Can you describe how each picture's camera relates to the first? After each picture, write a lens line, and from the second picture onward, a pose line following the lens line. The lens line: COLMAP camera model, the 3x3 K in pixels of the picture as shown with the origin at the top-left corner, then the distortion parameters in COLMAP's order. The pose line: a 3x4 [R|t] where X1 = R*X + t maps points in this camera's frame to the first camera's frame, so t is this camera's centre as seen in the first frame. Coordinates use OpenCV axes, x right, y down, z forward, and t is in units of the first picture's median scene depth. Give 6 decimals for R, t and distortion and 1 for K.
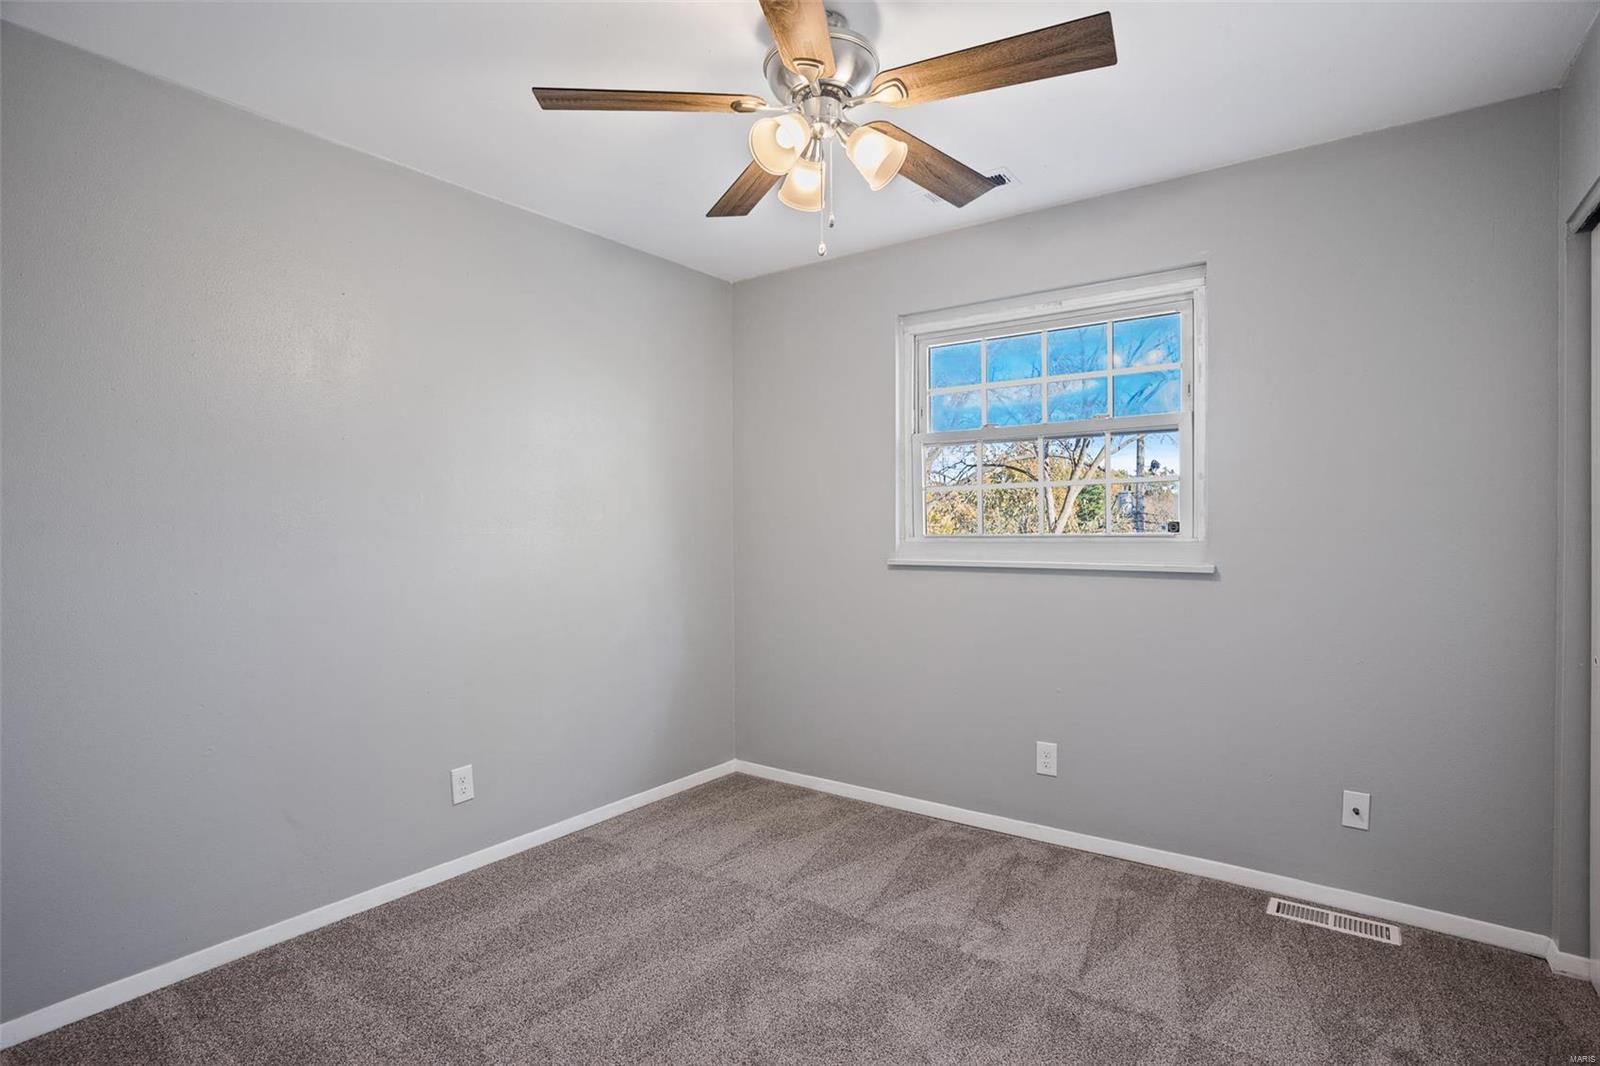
lens RADIAL K [[790.3, 0, 788.7], [0, 790.3, 522.3], [0, 0, 1]] dist [-0.064626, 0.026828]
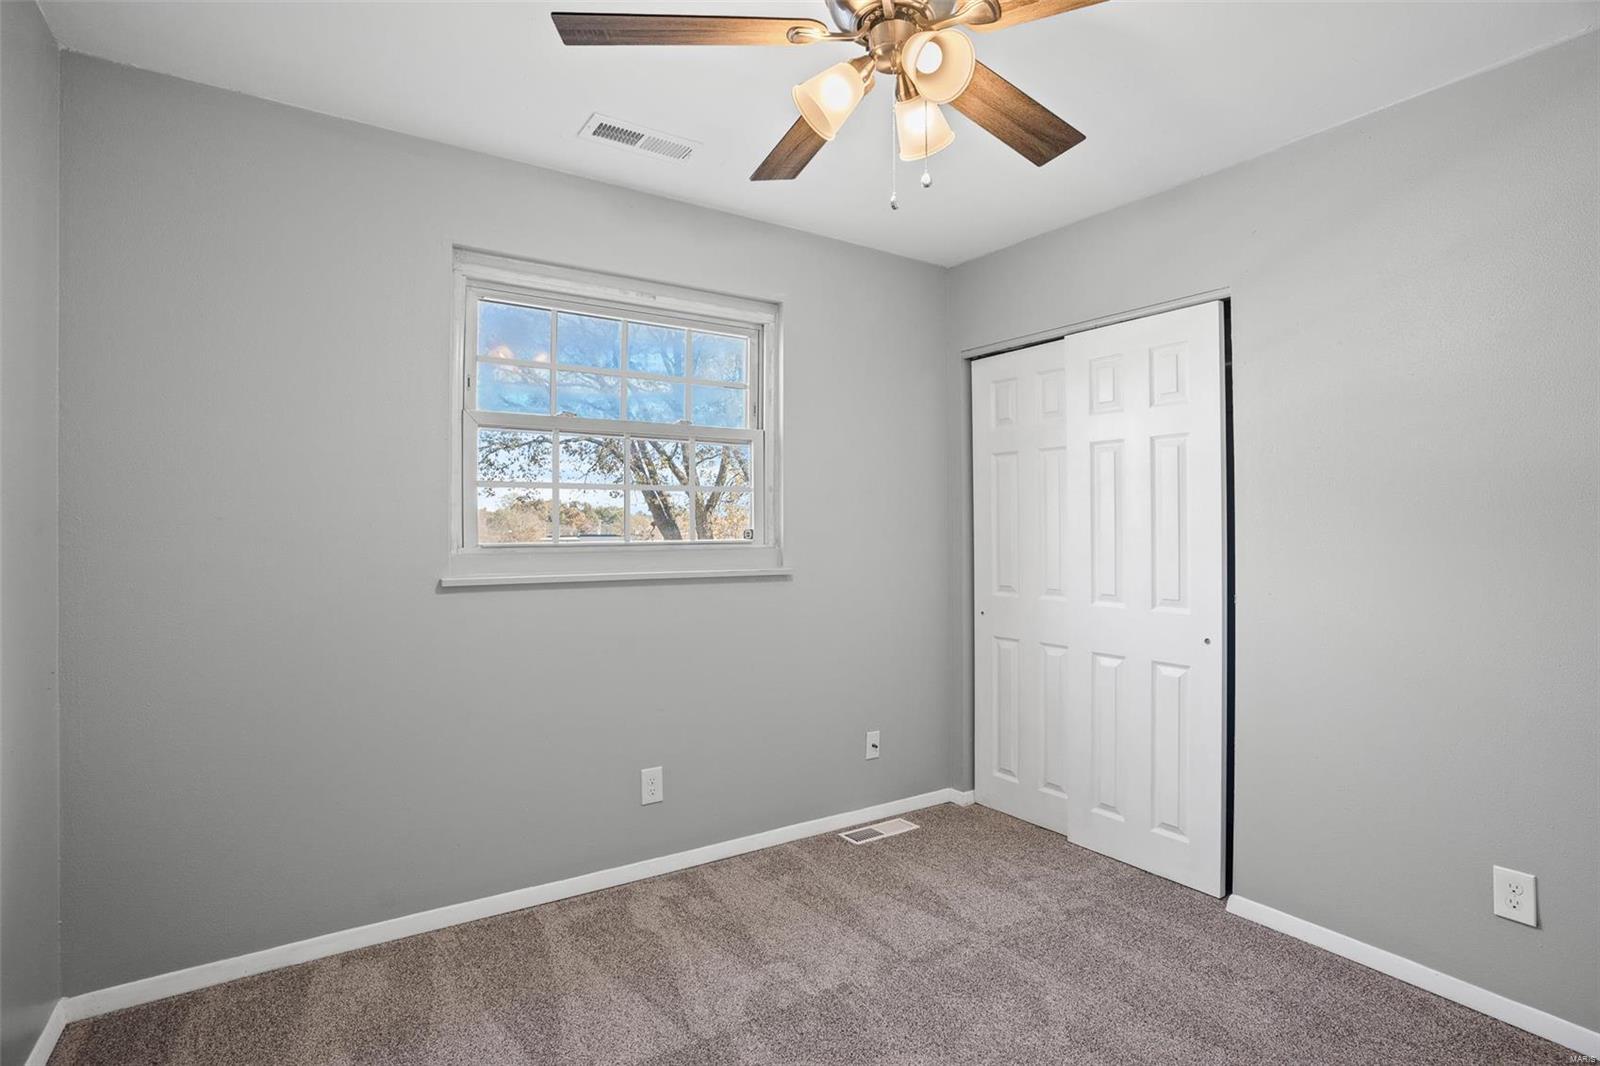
lens RADIAL K [[790.3, 0, 788.7], [0, 790.3, 522.3], [0, 0, 1]] dist [-0.064626, 0.026828]
pose [[0.343479, 0.018971, 0.938969, -0.530730], [-0.000751, 0.999801, -0.019925, 0.011483], [-0.939160, 0.006138, 0.343425, 0.575049]]
